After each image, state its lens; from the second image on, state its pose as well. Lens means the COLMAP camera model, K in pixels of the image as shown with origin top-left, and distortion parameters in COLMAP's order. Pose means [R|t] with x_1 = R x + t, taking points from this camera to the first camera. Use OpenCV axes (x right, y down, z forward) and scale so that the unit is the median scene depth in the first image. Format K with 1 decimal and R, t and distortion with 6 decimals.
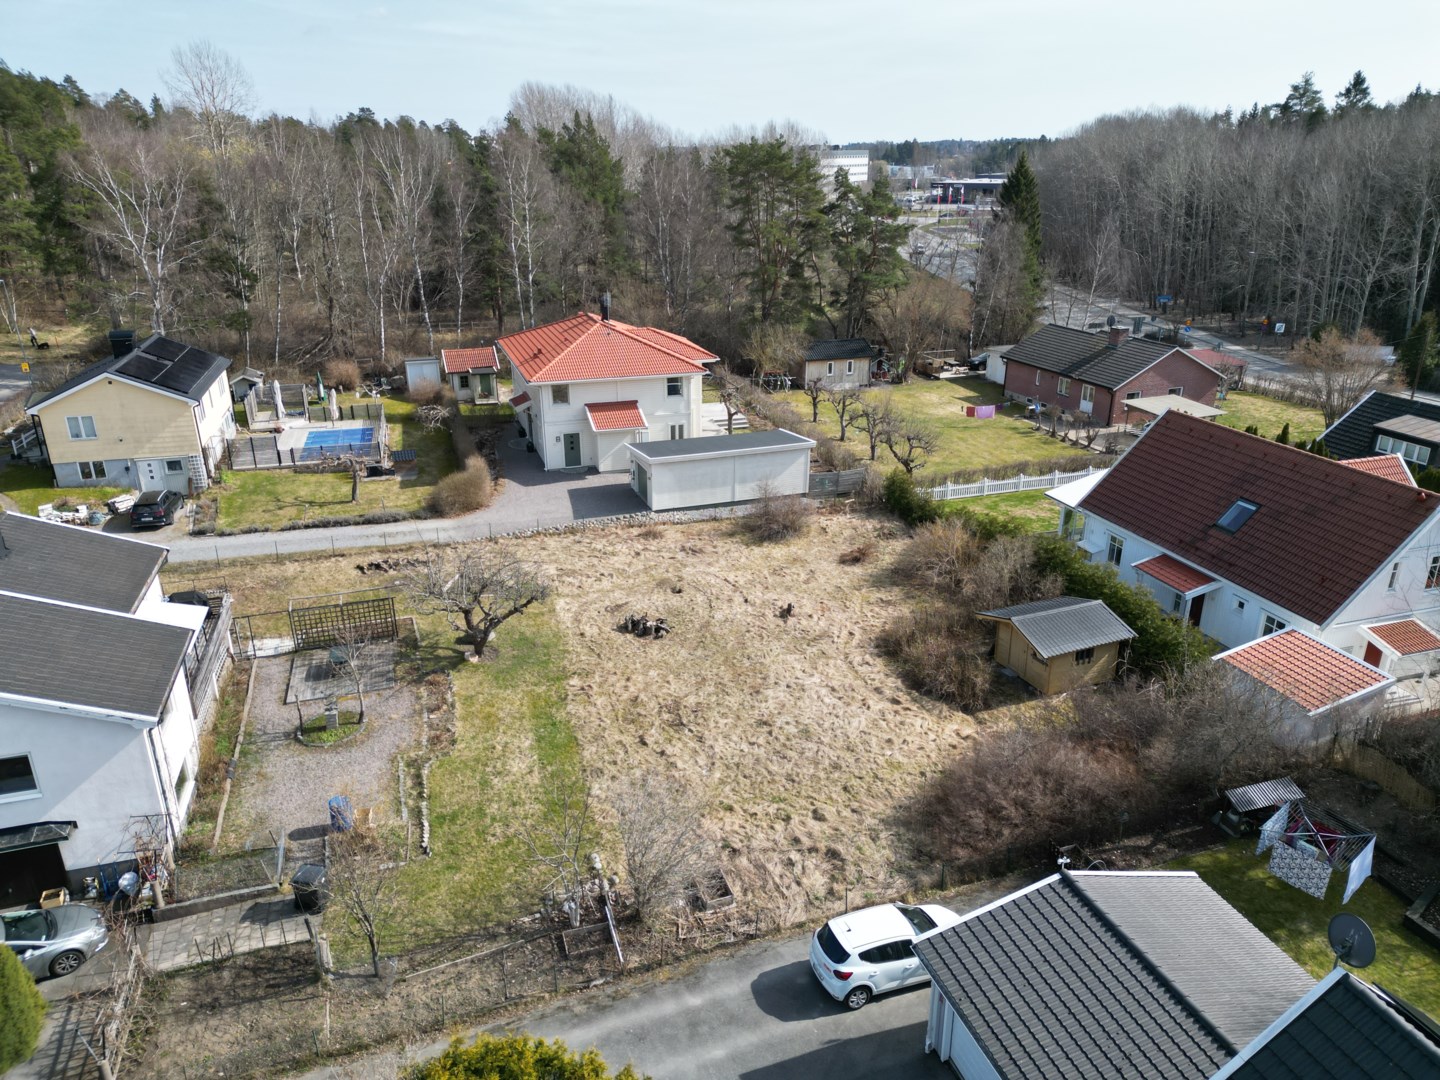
lens RADIAL K [[993.1, 0, 719.5], [0, 993.1, 550.5], [0, 0, 1]] dist [0.080245, -0.077741]
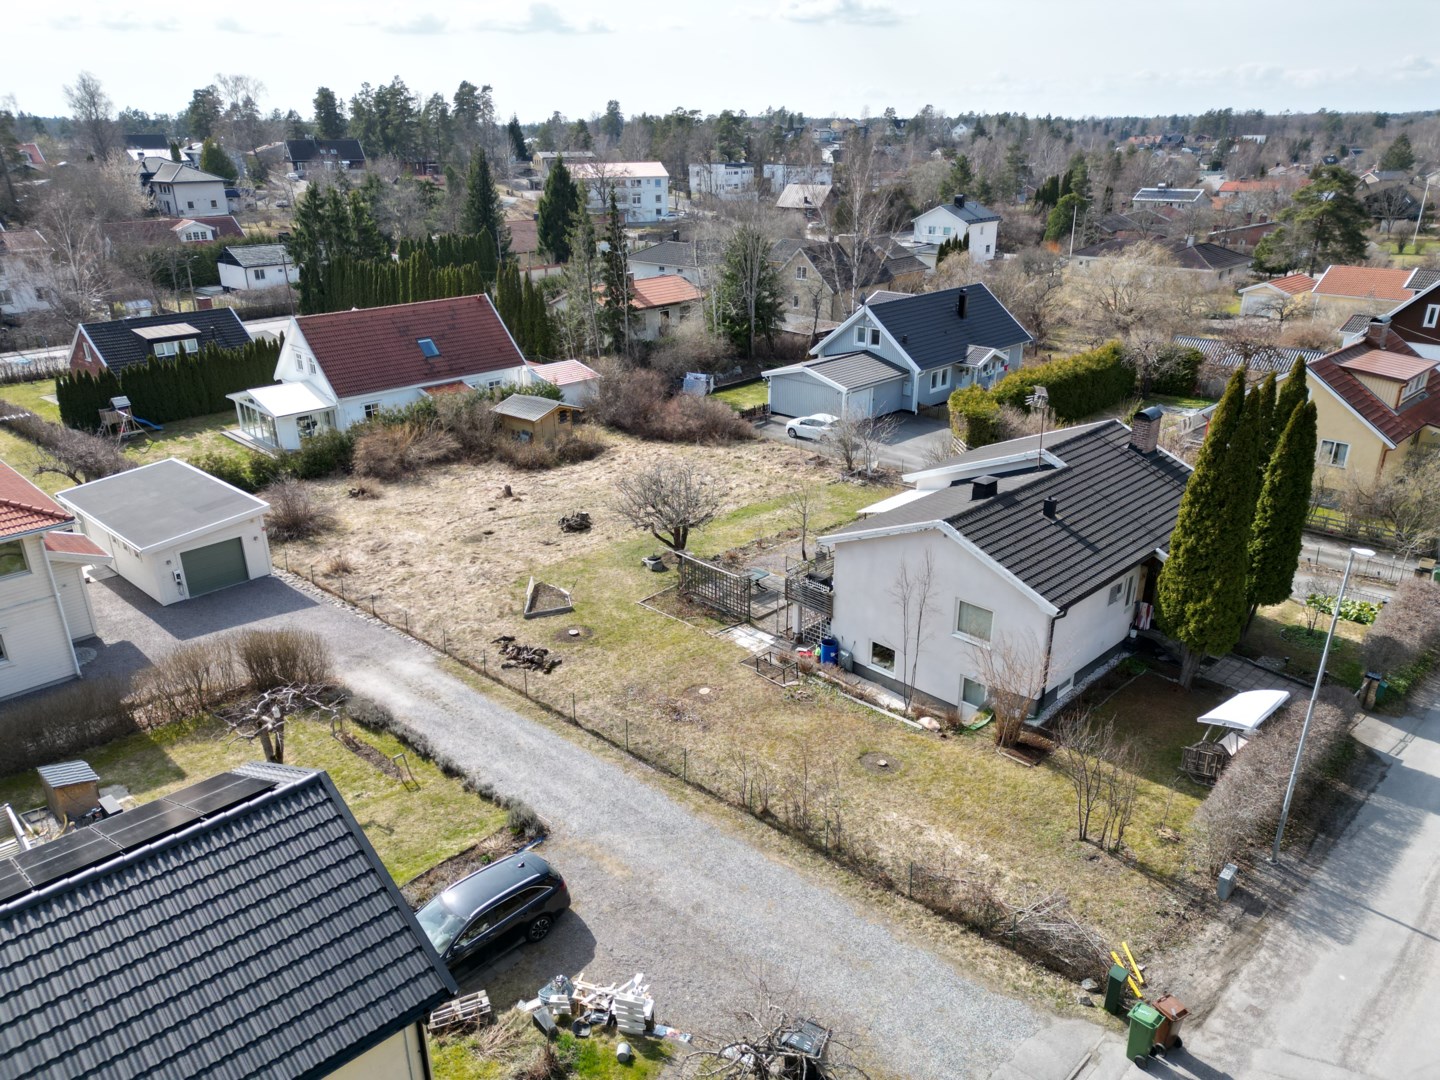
lens RADIAL K [[993.1, 0, 719.5], [0, 993.1, 550.5], [0, 0, 1]] dist [0.080245, -0.077741]
pose [[-0.459964, -0.336381, 0.821755, -0.904036], [0.338846, 0.788933, 0.512609, -0.353804], [-0.820741, 0.514230, -0.248900, 0.938526]]
